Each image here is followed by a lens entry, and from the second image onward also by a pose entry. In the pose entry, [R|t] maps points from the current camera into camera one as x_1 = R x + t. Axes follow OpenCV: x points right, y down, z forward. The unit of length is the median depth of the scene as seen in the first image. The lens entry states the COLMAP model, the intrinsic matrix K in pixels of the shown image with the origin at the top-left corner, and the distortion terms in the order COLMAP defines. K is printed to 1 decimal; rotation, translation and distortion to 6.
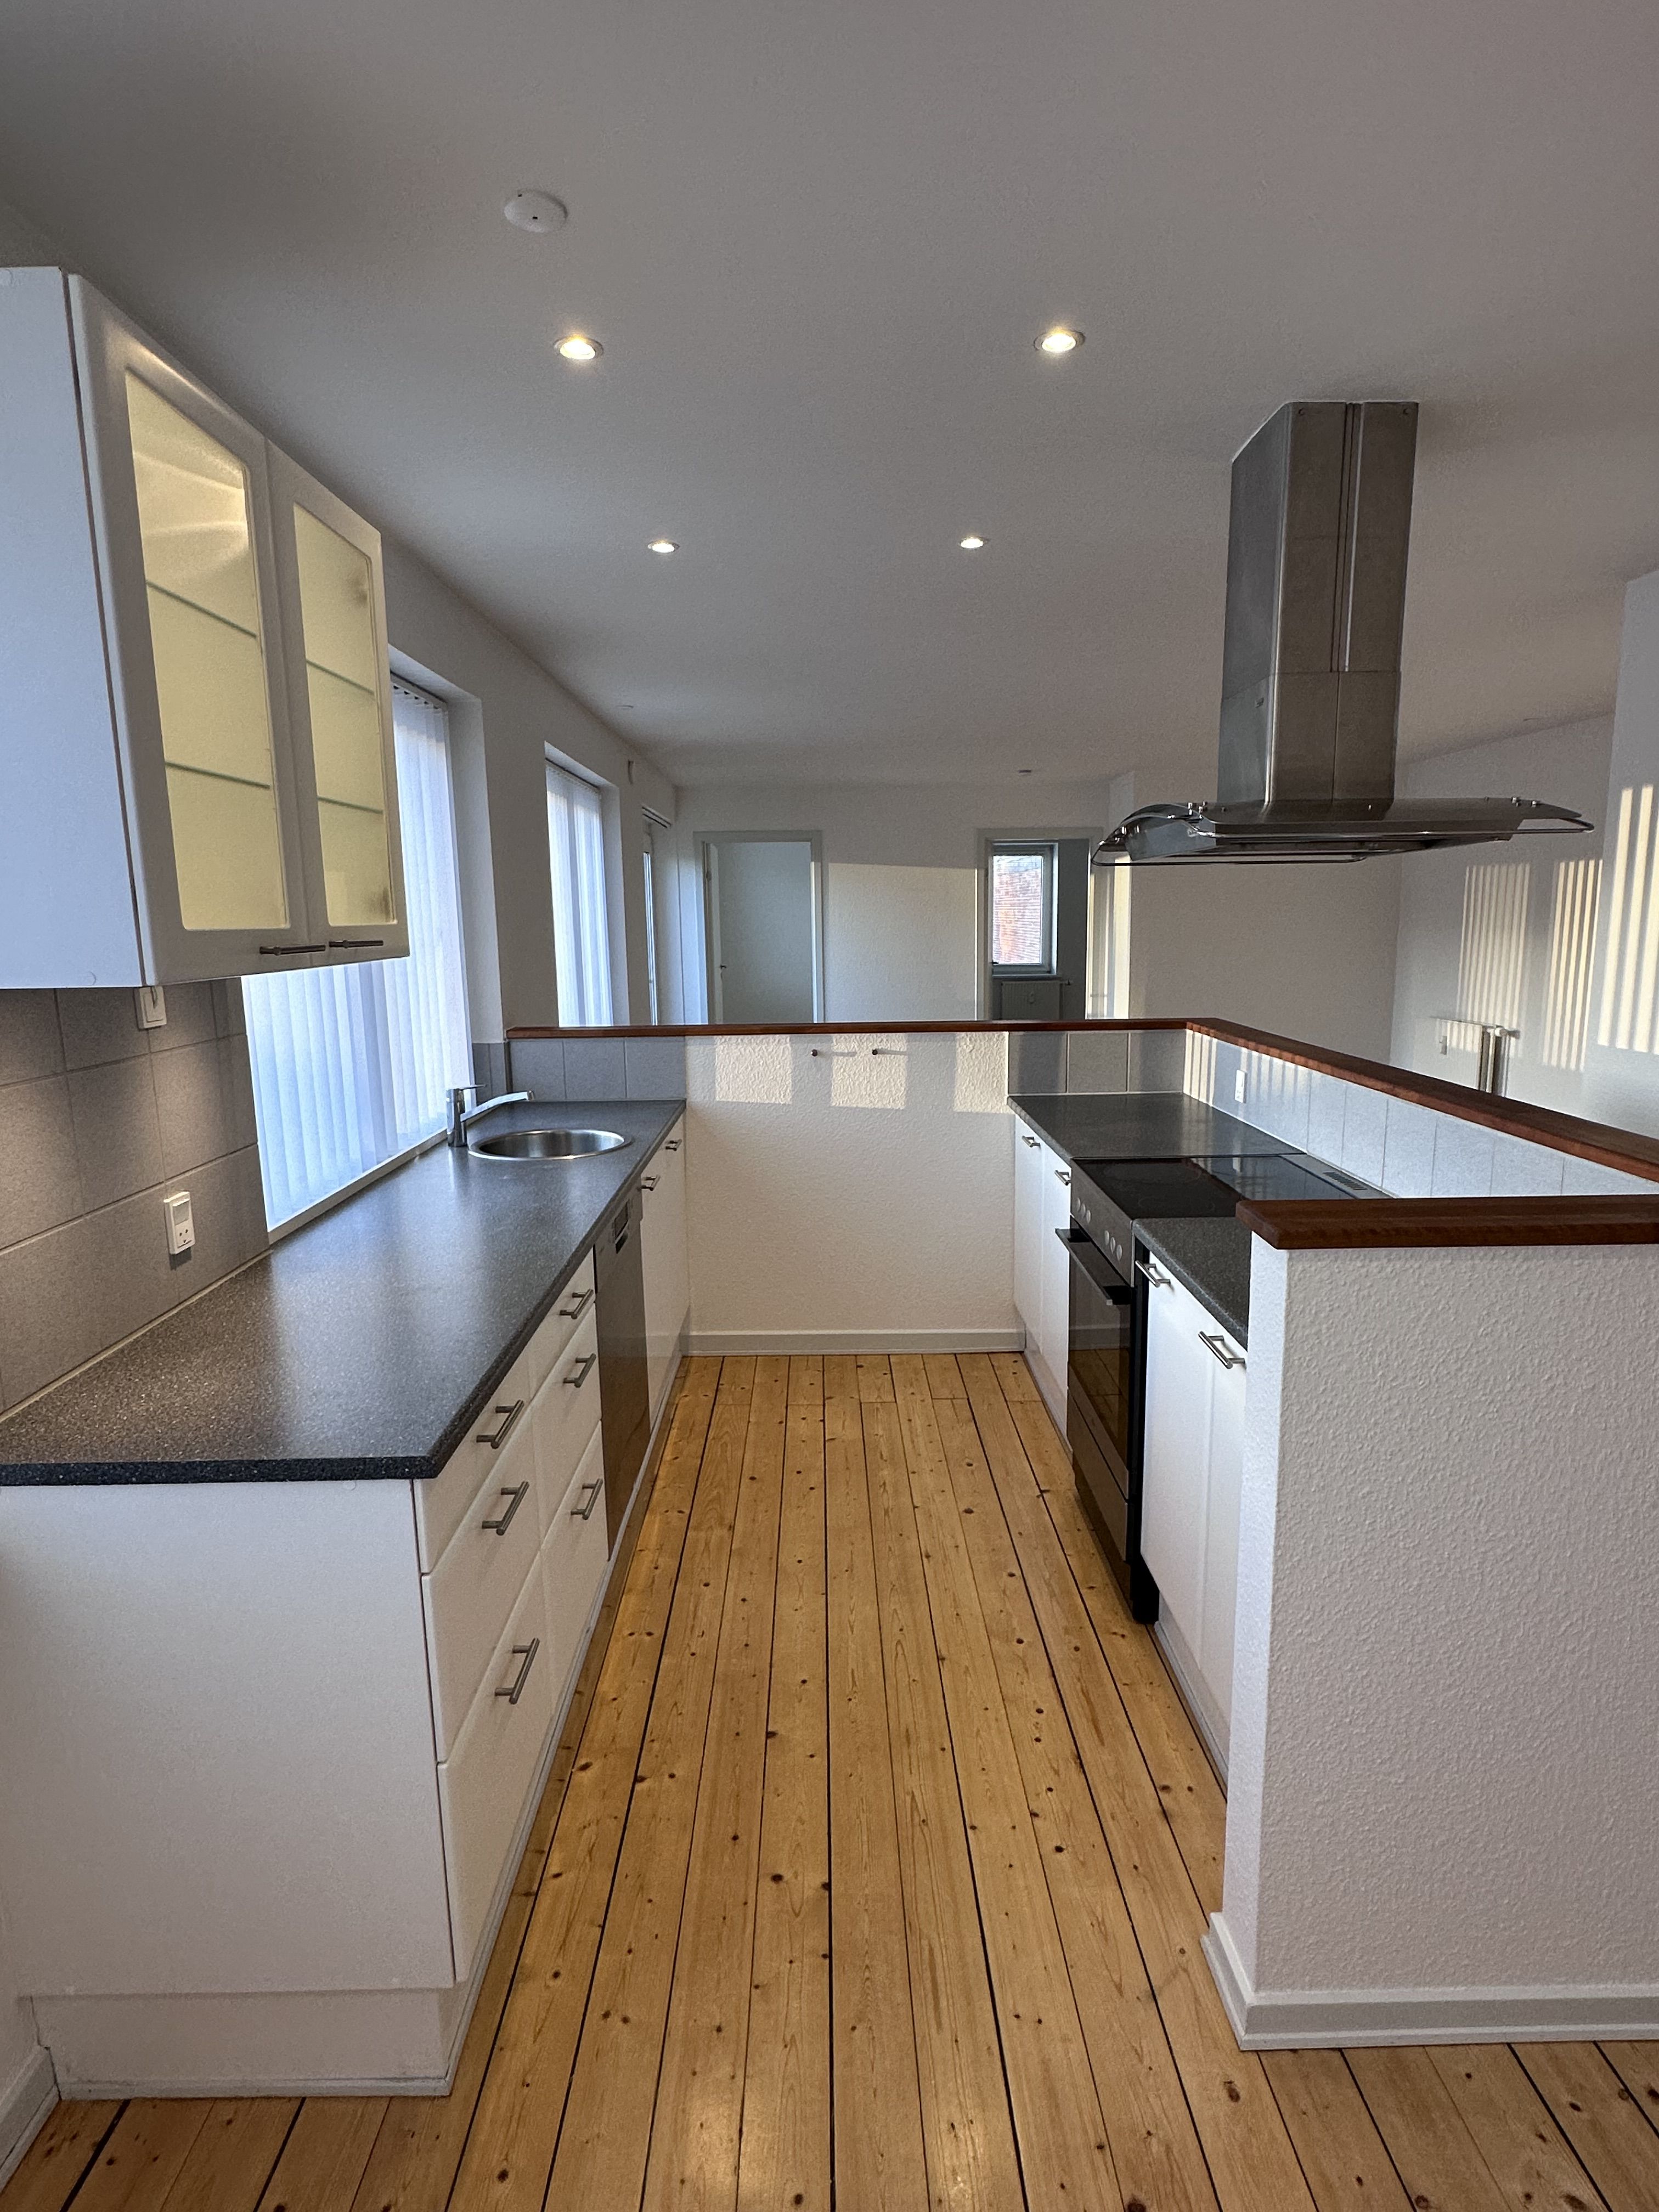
lens RADIAL K [[1165.4, 0, 829.5], [0, 1165.4, 1106.0], [0, 0, 1]] dist [0.000823, 0.000167]
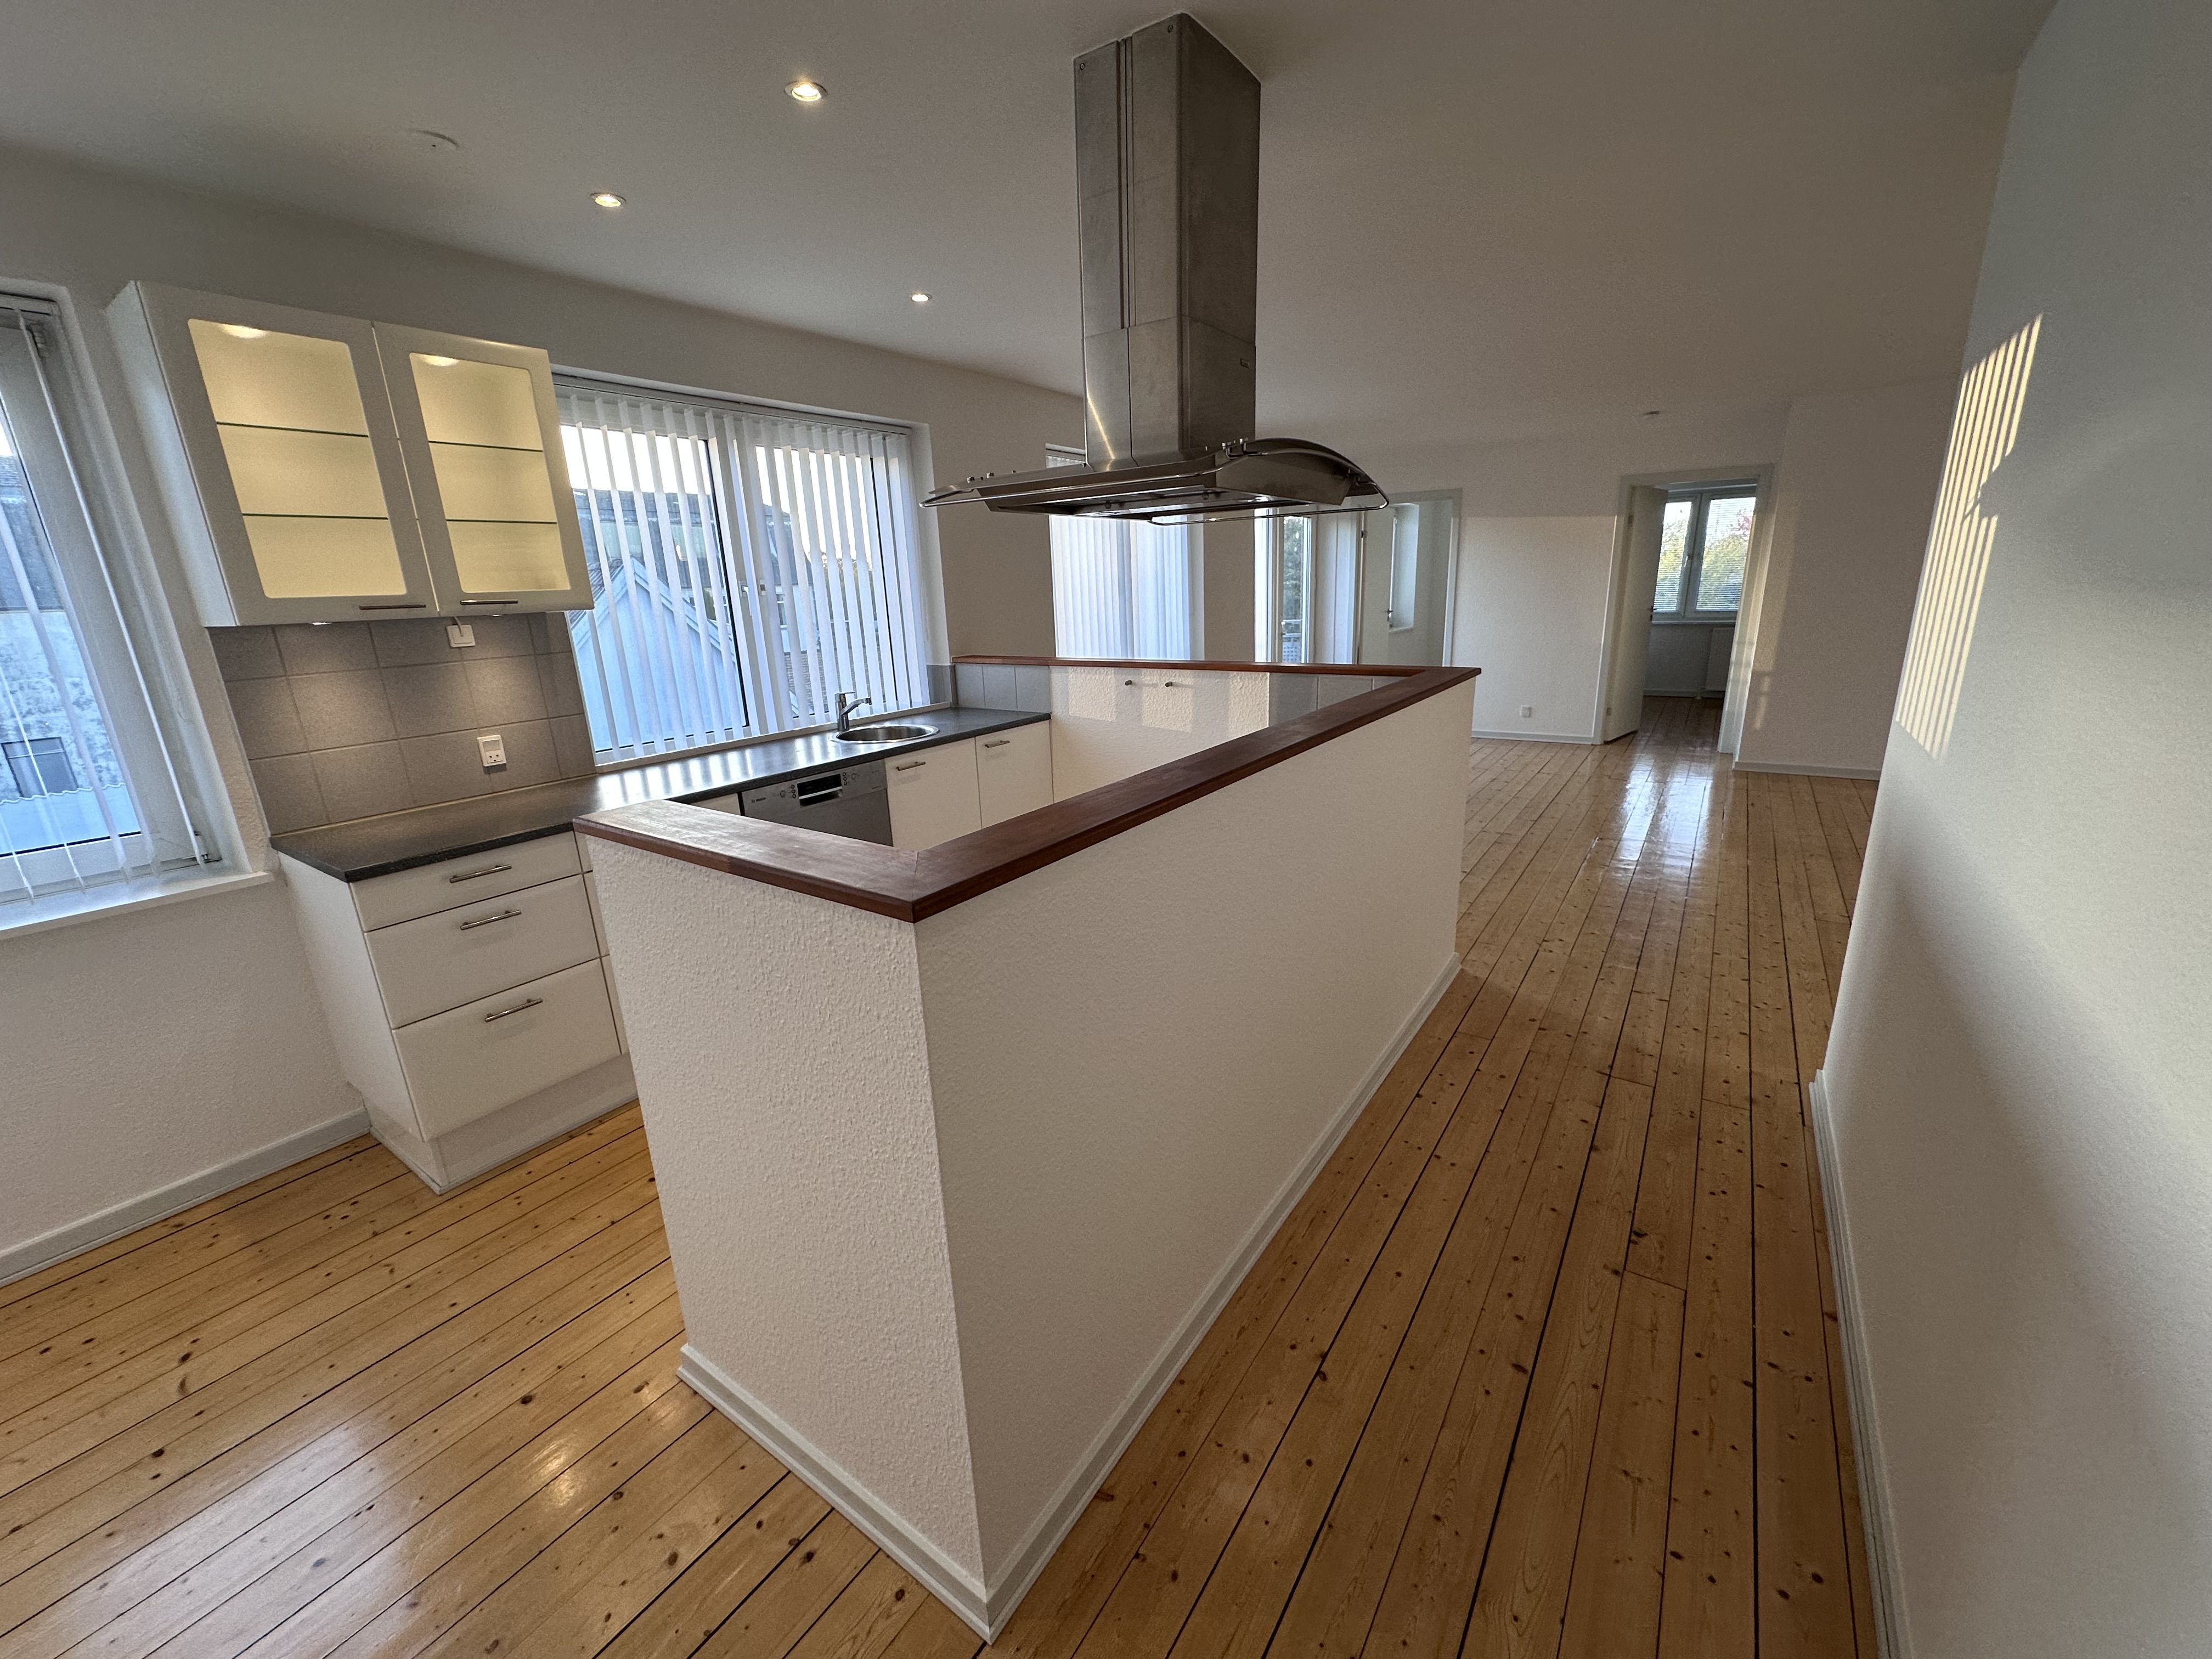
lens RADIAL K [[881.5, 0, 1106.0], [0, 881.5, 829.5], [0, 0, 1]] dist [0.000898, -0.000137]
pose [[0.817752, 0.141715, -0.557851, 0.550132], [-0.071049, 0.986656, 0.146497, -0.027975], [0.571168, -0.080164, 0.816909, 0.191584]]
